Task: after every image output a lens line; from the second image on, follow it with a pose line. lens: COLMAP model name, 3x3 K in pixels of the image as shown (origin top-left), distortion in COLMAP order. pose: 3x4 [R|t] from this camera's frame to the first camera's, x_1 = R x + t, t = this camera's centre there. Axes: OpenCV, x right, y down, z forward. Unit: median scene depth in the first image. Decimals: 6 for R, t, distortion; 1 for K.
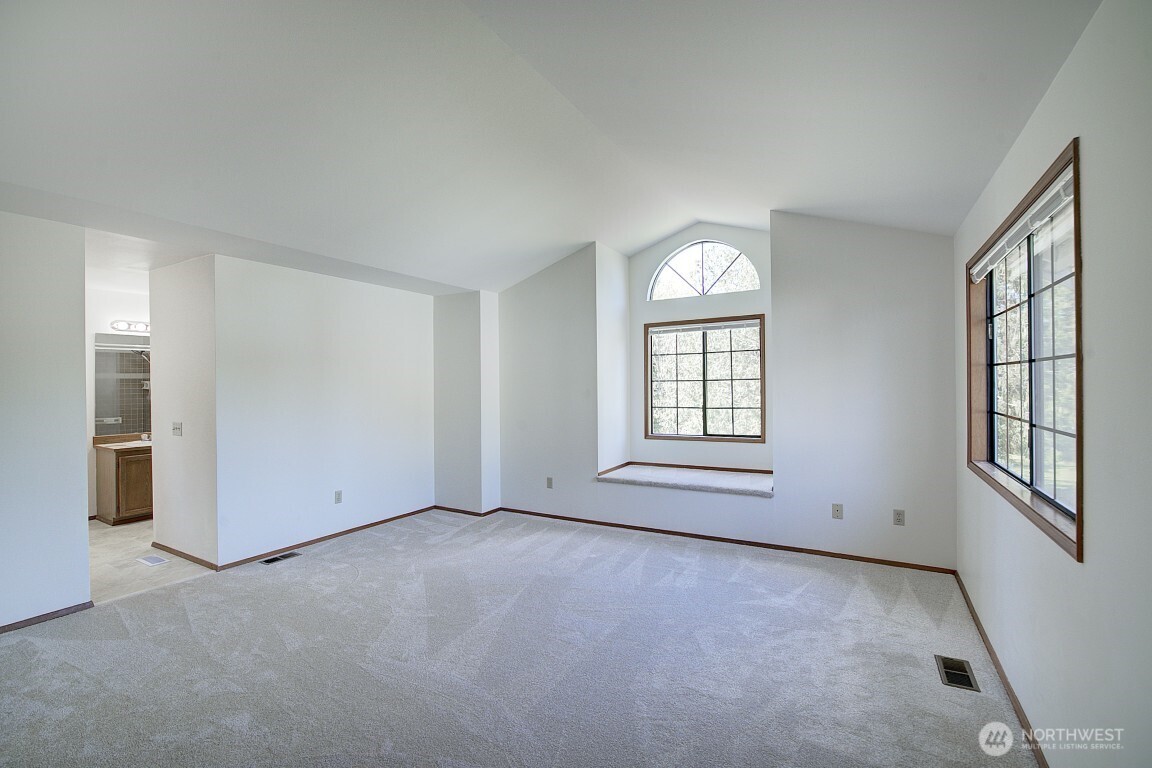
lens RADIAL K [[501.5, 0, 574.5], [0, 501.5, 381.1], [0, 0, 1]] dist [-0.017832, 0.004538]
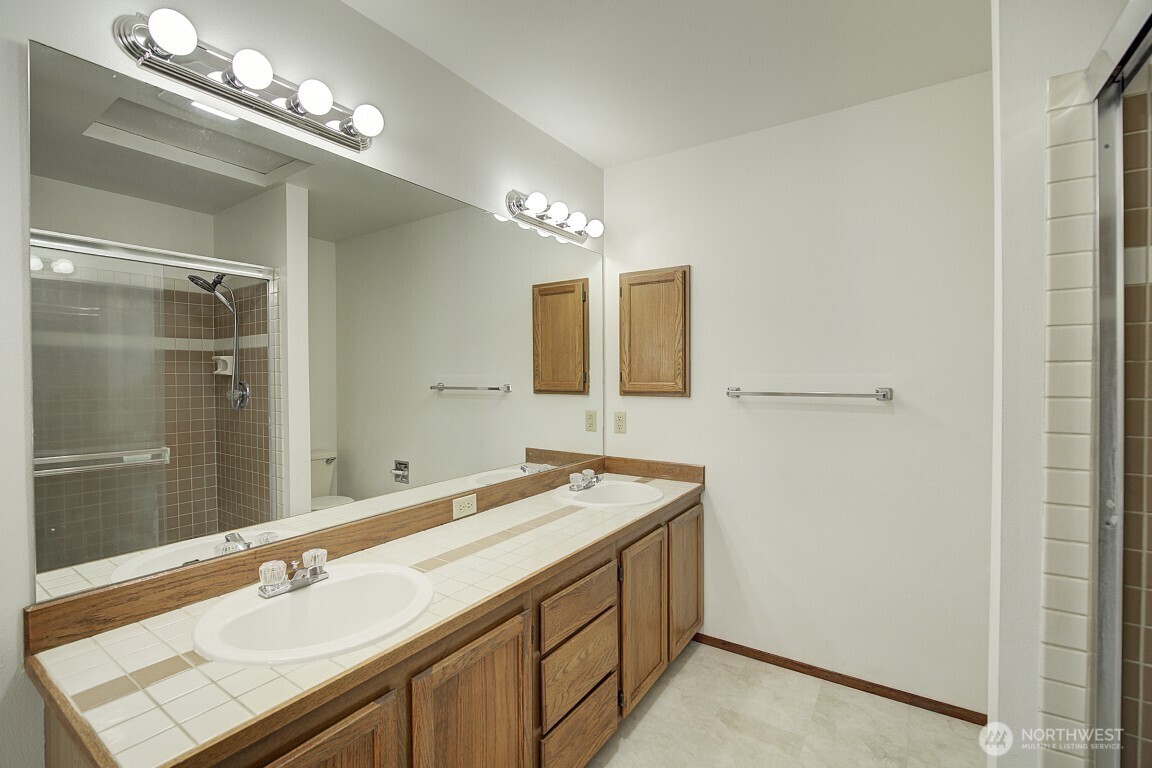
lens RADIAL K [[509.2, 0, 576.0], [0, 509.2, 384.0], [0, 0, 1]] dist [-0.018300, -0.000212]
pose [[0.998319, 0.001905, -0.057931, -0.741263], [-0.001360, 0.999954, 0.009442, 0.027166], [0.057946, -0.009347, 0.998276, 0.809146]]
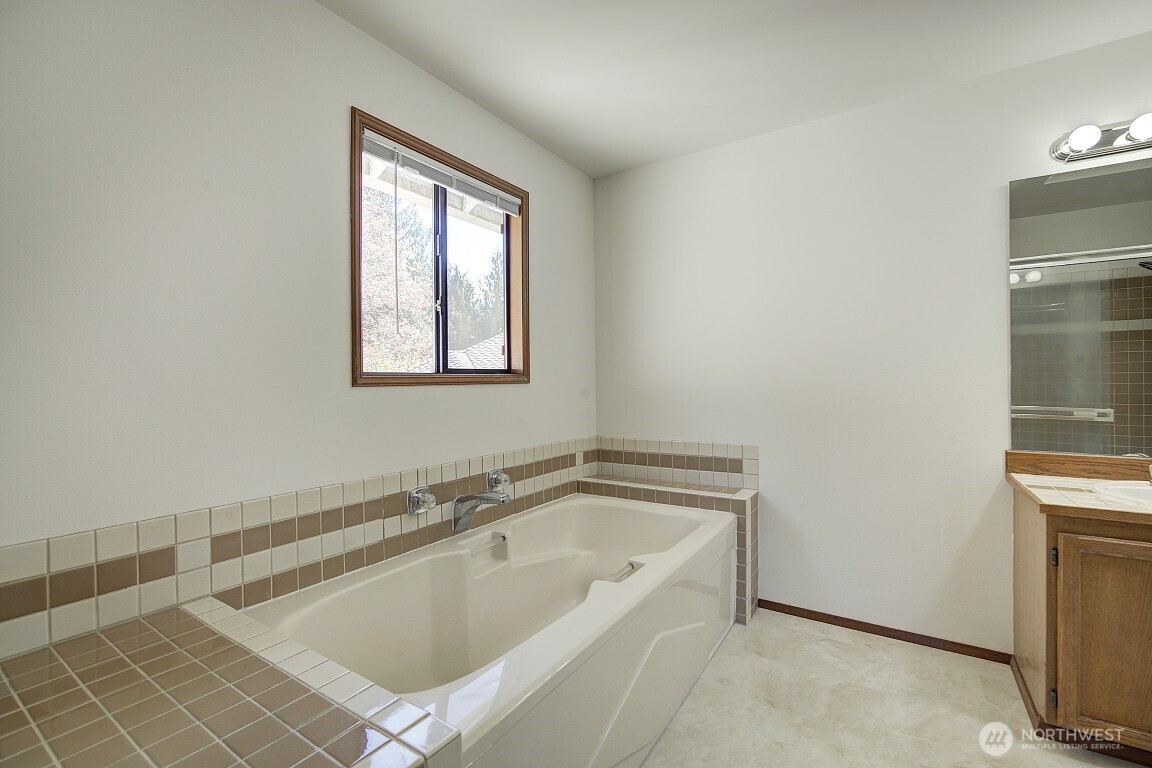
lens RADIAL K [[501.5, 0, 574.5], [0, 501.5, 381.1], [0, 0, 1]] dist [-0.017832, 0.004538]
pose [[-0.039567, 0.007849, -0.999186, -0.553491], [0.008707, 0.999934, 0.007510, 0.050209], [0.999179, -0.008403, -0.039632, 0.657224]]
